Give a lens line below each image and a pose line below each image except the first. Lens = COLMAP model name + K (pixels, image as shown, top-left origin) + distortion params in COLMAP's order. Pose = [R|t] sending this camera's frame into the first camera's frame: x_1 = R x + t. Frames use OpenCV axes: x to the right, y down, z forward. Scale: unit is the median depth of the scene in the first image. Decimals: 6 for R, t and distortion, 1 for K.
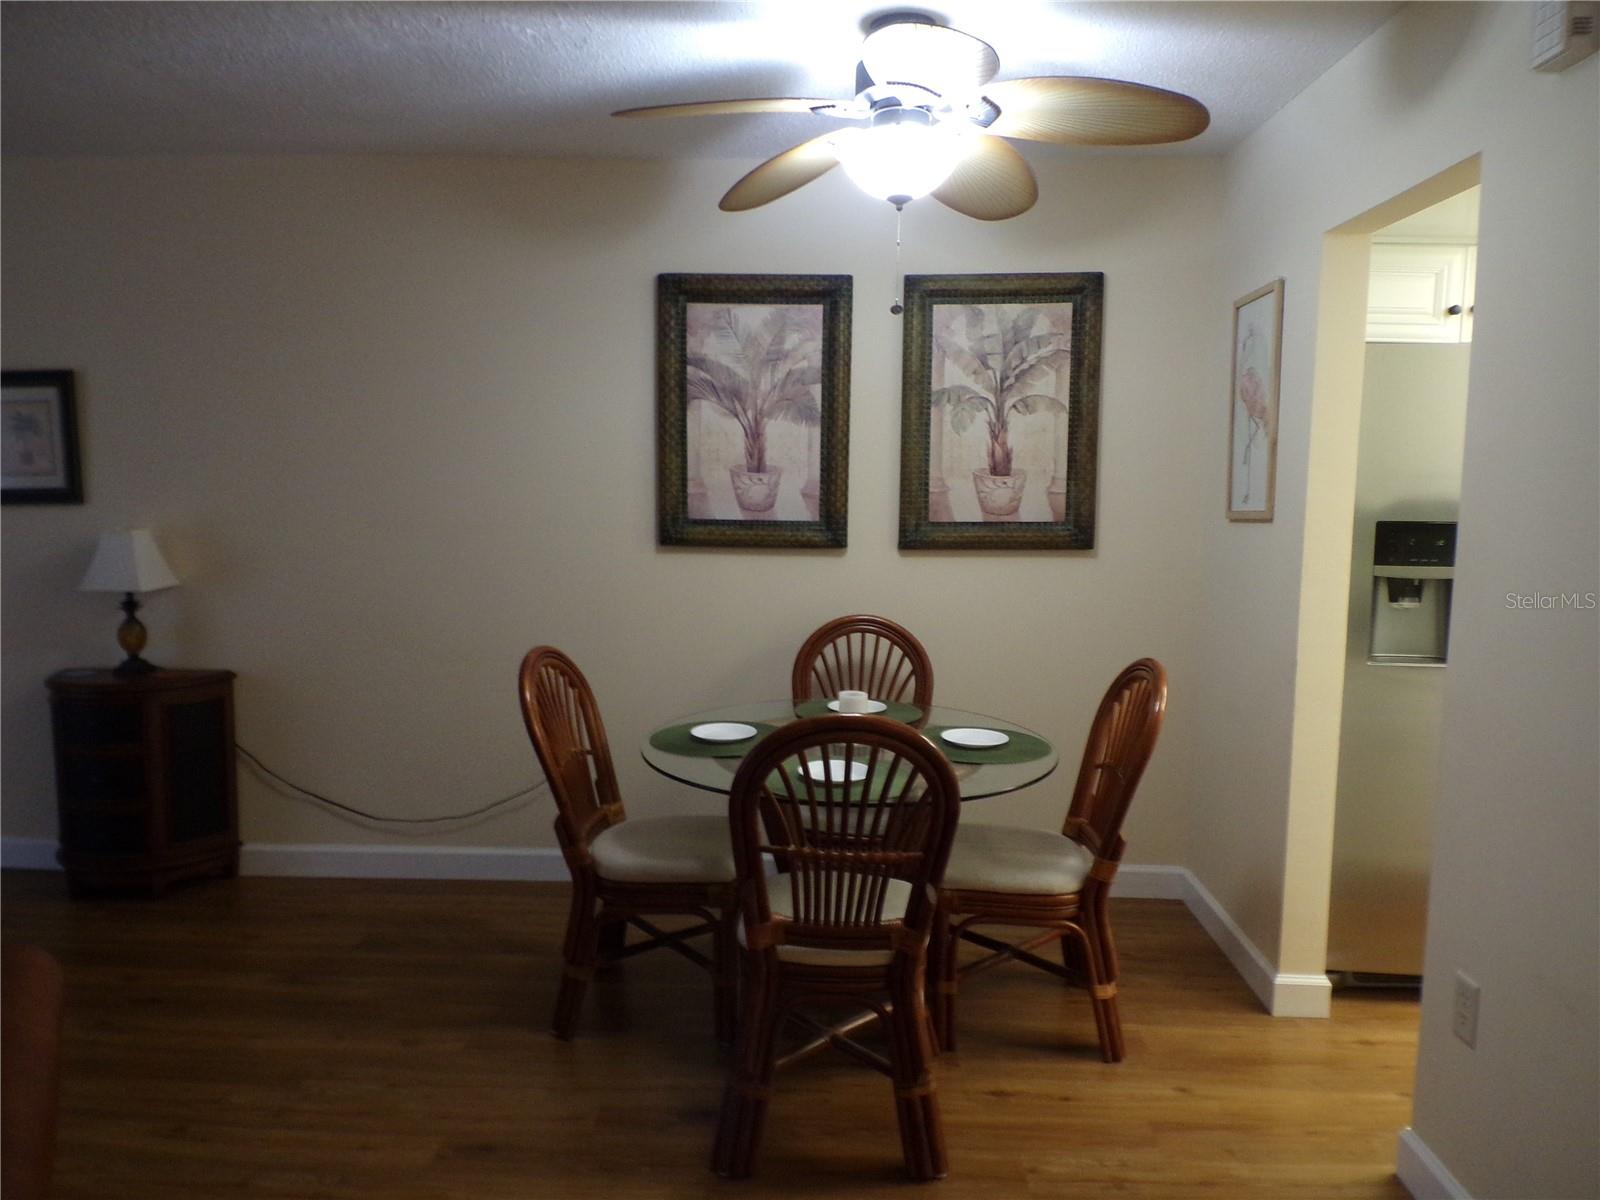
lens RADIAL K [[1120.6, 0, 798.8], [0, 1120.6, 607.1], [0, 0, 1]] dist [0.125644, -0.180007]
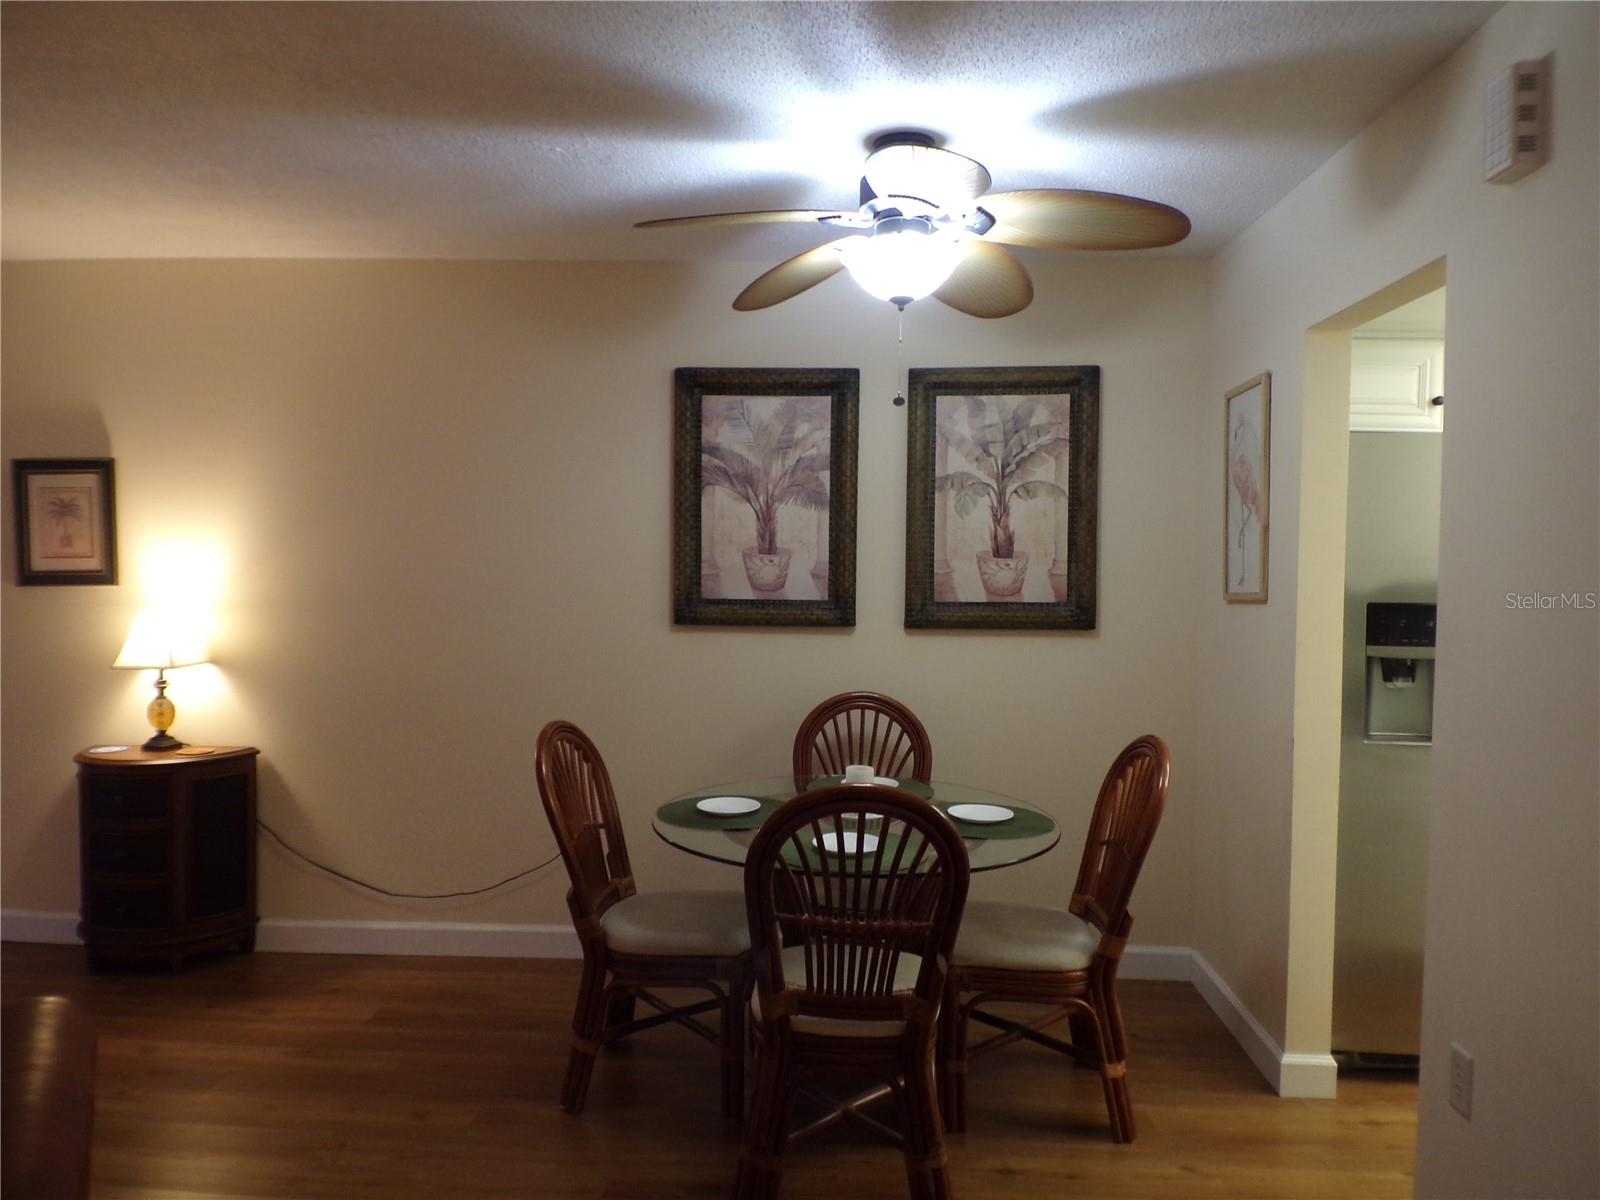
lens RADIAL K [[1120.6, 0, 803.4], [0, 1120.6, 606.1], [0, 0, 1]] dist [0.125644, -0.180007]
pose [[0.999947, 0.001048, -0.010261, 0.006275], [-0.001801, 0.997283, -0.073644, 0.004216], [0.010156, 0.073659, 0.997232, -0.029943]]
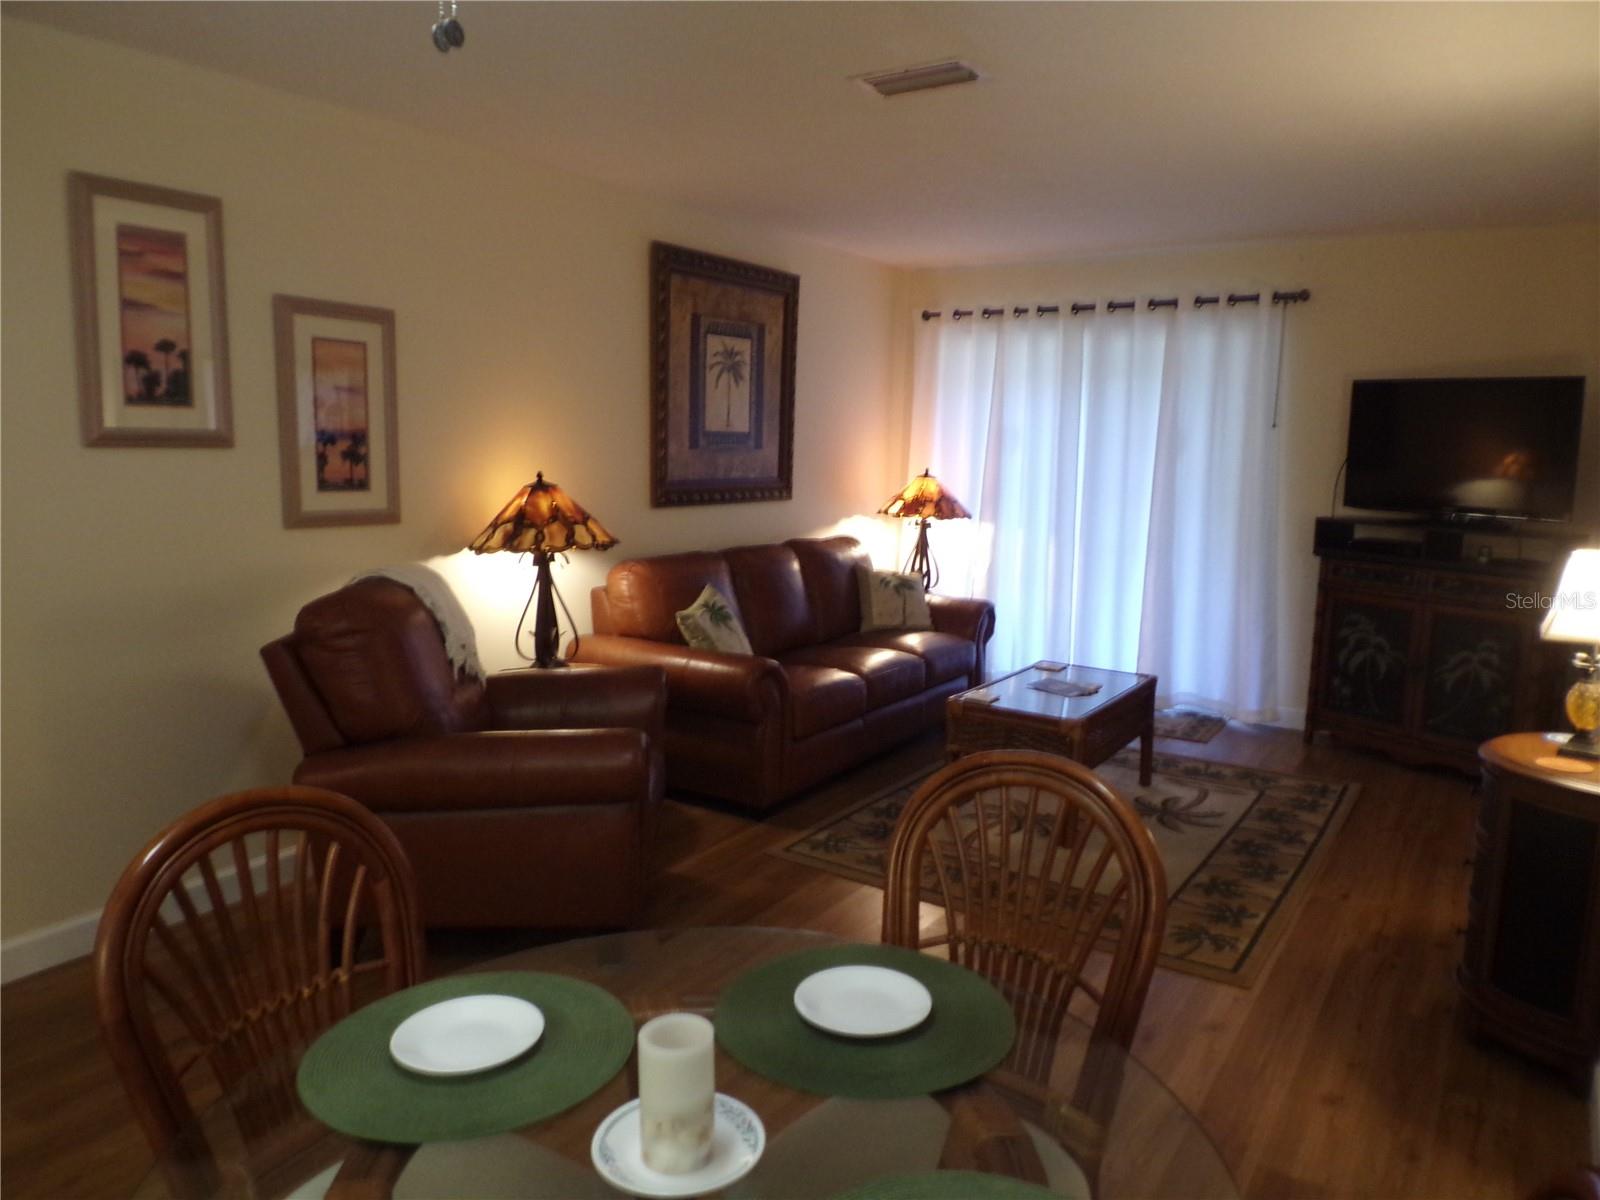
lens RADIAL K [[1120.6, 0, 796.8], [0, 1120.6, 599.5], [0, 0, 1]] dist [0.125644, -0.180007]
pose [[-0.511760, 0.100865, -0.853187, 0.273918], [-0.121313, 0.974650, 0.187990, -0.114806], [0.850520, 0.199709, -0.486551, 0.934260]]
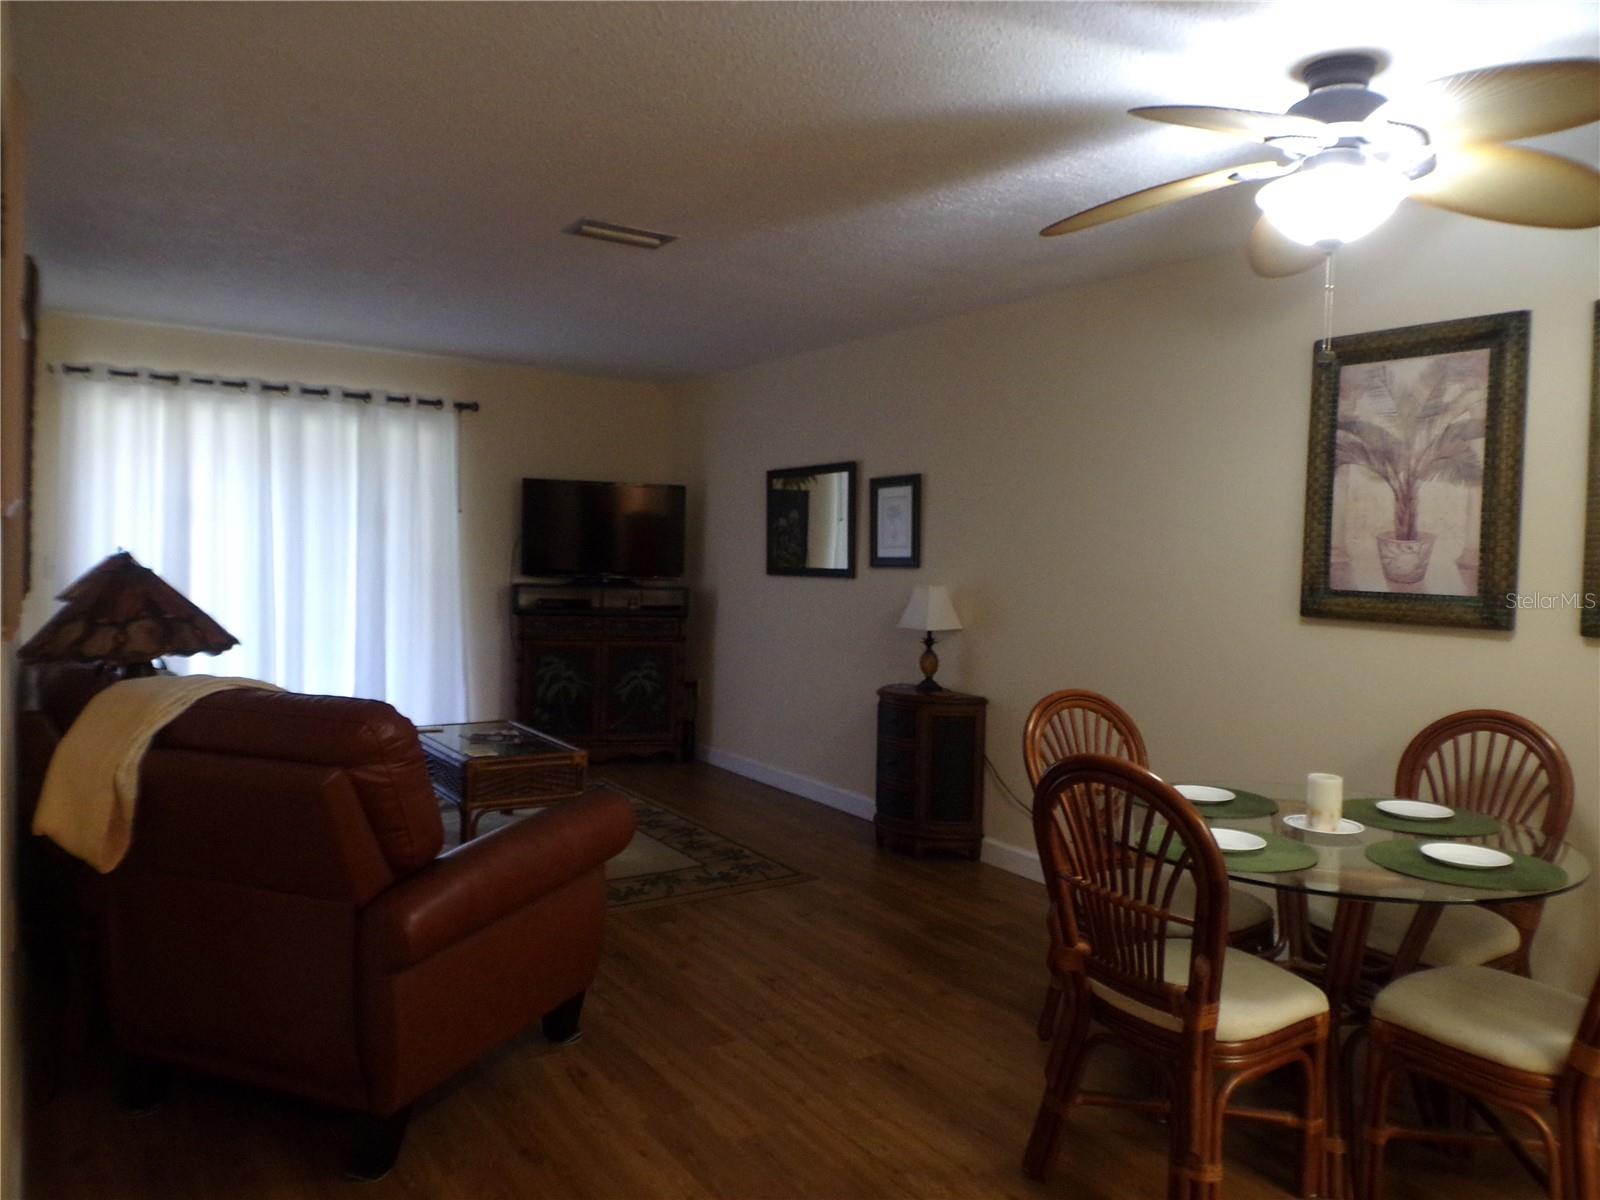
lens RADIAL K [[1120.6, 0, 803.7], [0, 1120.6, 604.0], [0, 0, 1]] dist [0.125644, -0.180007]
pose [[0.583609, 0.041180, -0.810990, 0.429900], [-0.107505, 0.993841, -0.026899, 0.007049], [0.804887, 0.102884, 0.584441, 0.085455]]
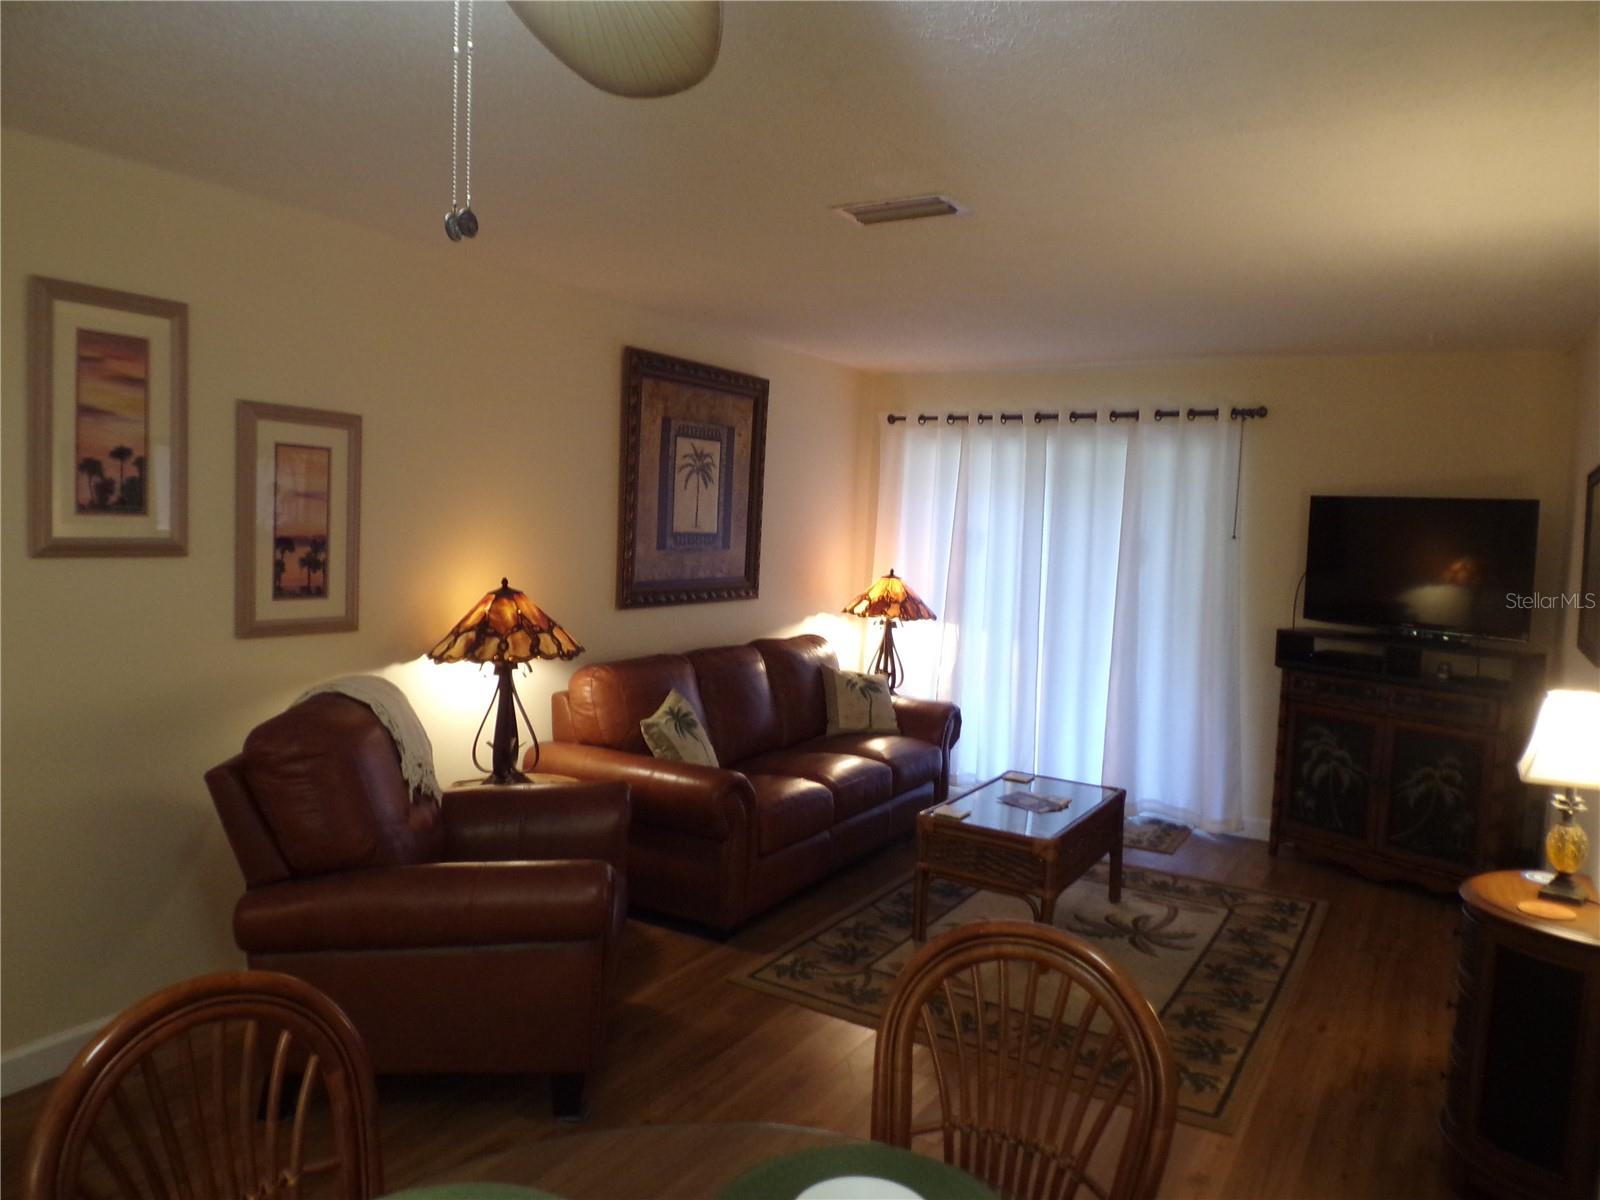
lens RADIAL K [[1120.6, 0, 798.5], [0, 1120.6, 600.2], [0, 0, 1]] dist [0.125644, -0.180007]
pose [[-0.475742, 0.034325, -0.878915, 0.264277], [-0.142686, 0.982991, 0.115623, -0.141836], [0.867934, 0.180415, -0.462753, 0.905652]]
